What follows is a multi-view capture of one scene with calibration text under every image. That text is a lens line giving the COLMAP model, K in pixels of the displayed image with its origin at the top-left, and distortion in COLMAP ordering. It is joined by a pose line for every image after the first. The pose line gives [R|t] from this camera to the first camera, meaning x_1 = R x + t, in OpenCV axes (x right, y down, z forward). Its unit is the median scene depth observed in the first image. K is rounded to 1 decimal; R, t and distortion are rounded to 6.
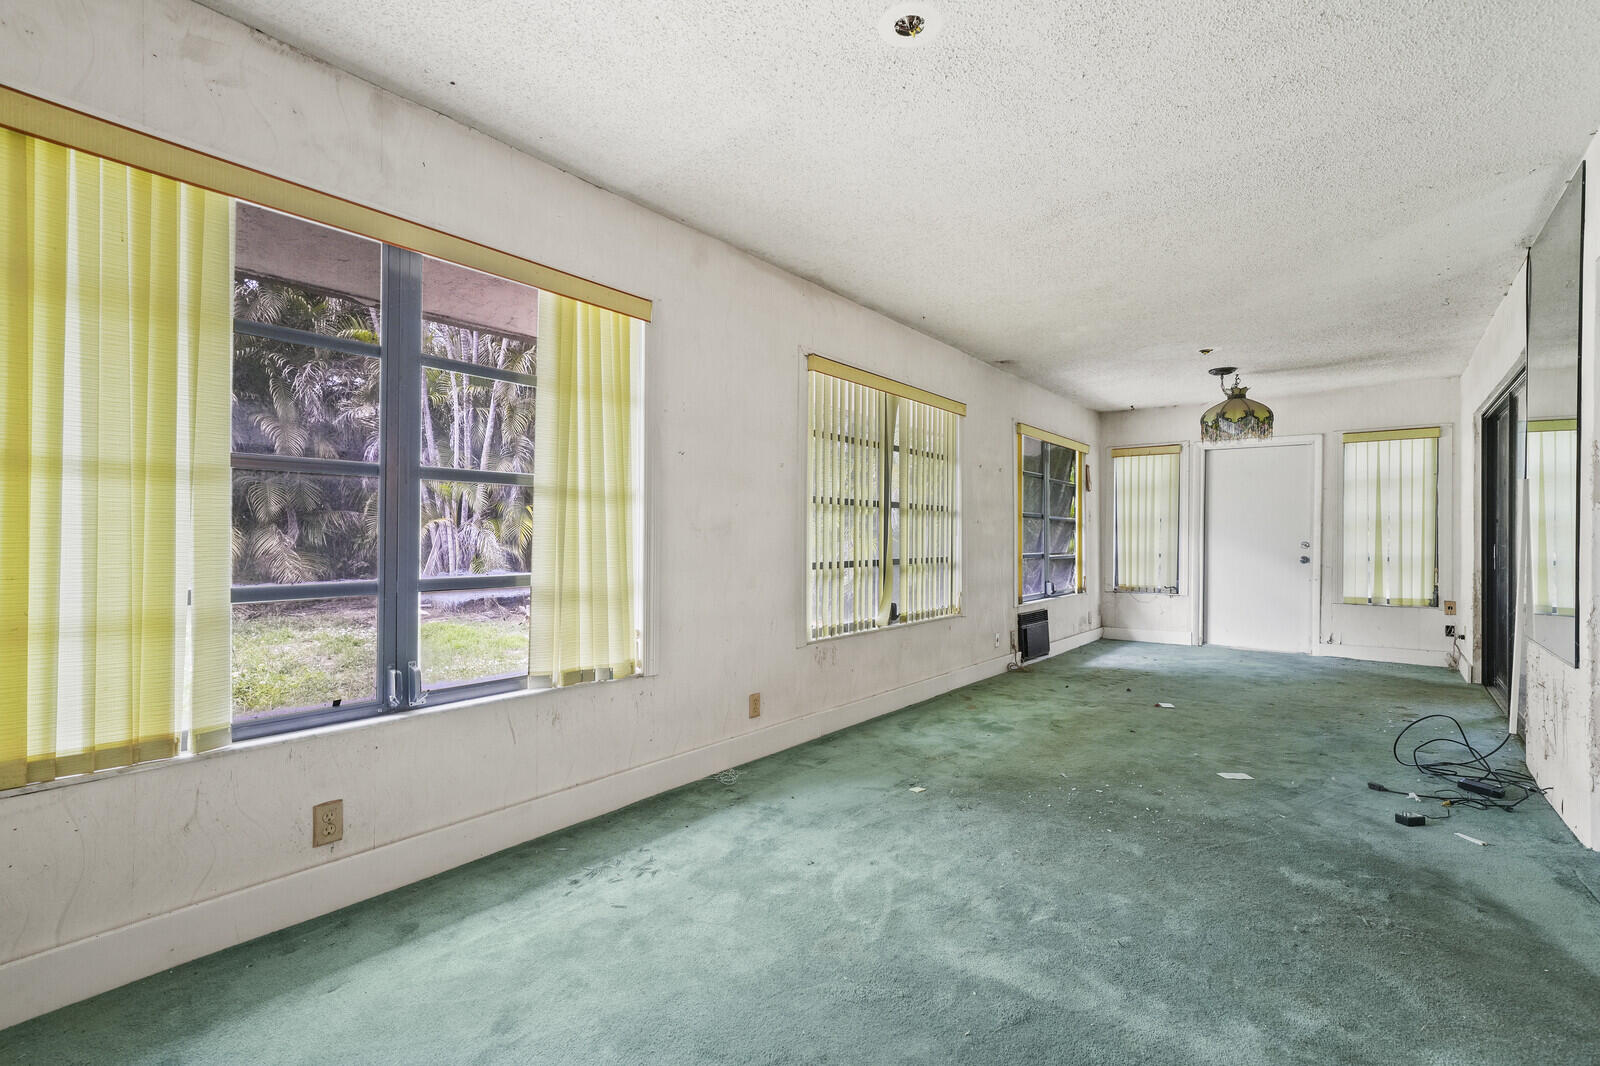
lens RADIAL K [[705.9, 0, 796.3], [0, 705.9, 531.7], [0, 0, 1]] dist [-0.001220, 0.000940]
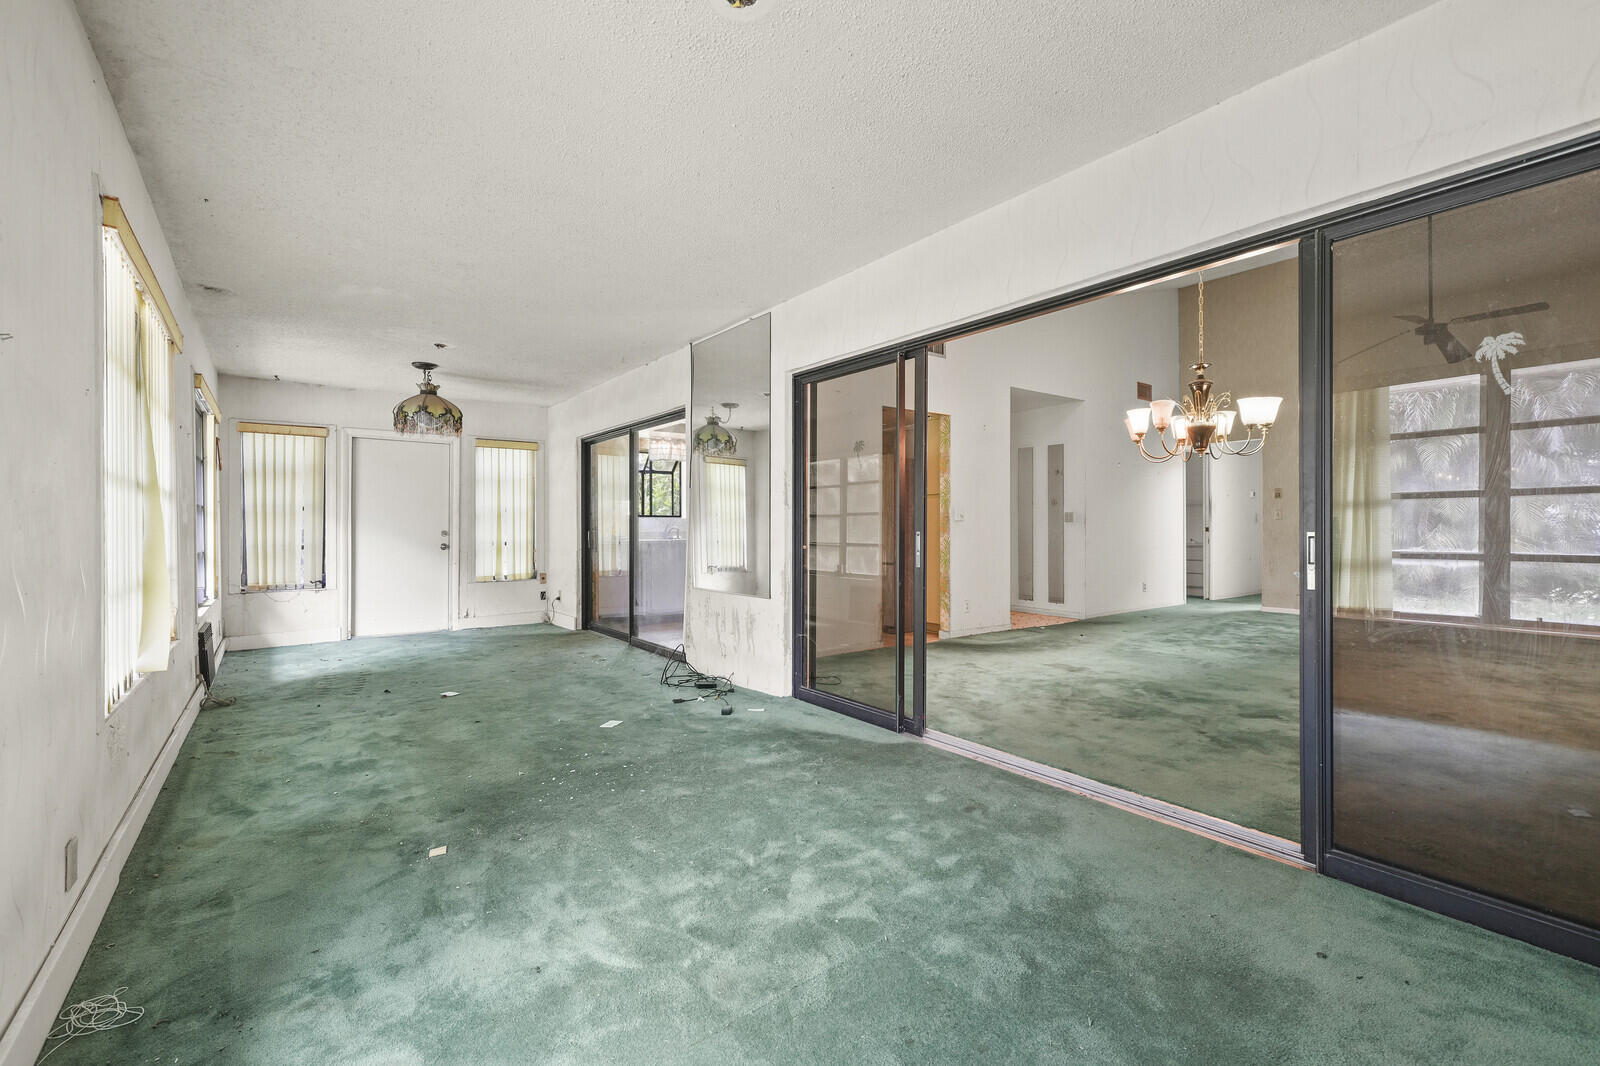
lens RADIAL K [[705.9, 0, 768.4], [0, 705.9, 535.1], [0, 0, 1]] dist [-0.001220, 0.000940]
pose [[0.242045, -0.016198, 0.970130, -0.356282], [-0.002465, 0.999847, 0.017309, 0.001011], [-0.970262, -0.006581, 0.241968, 0.333491]]
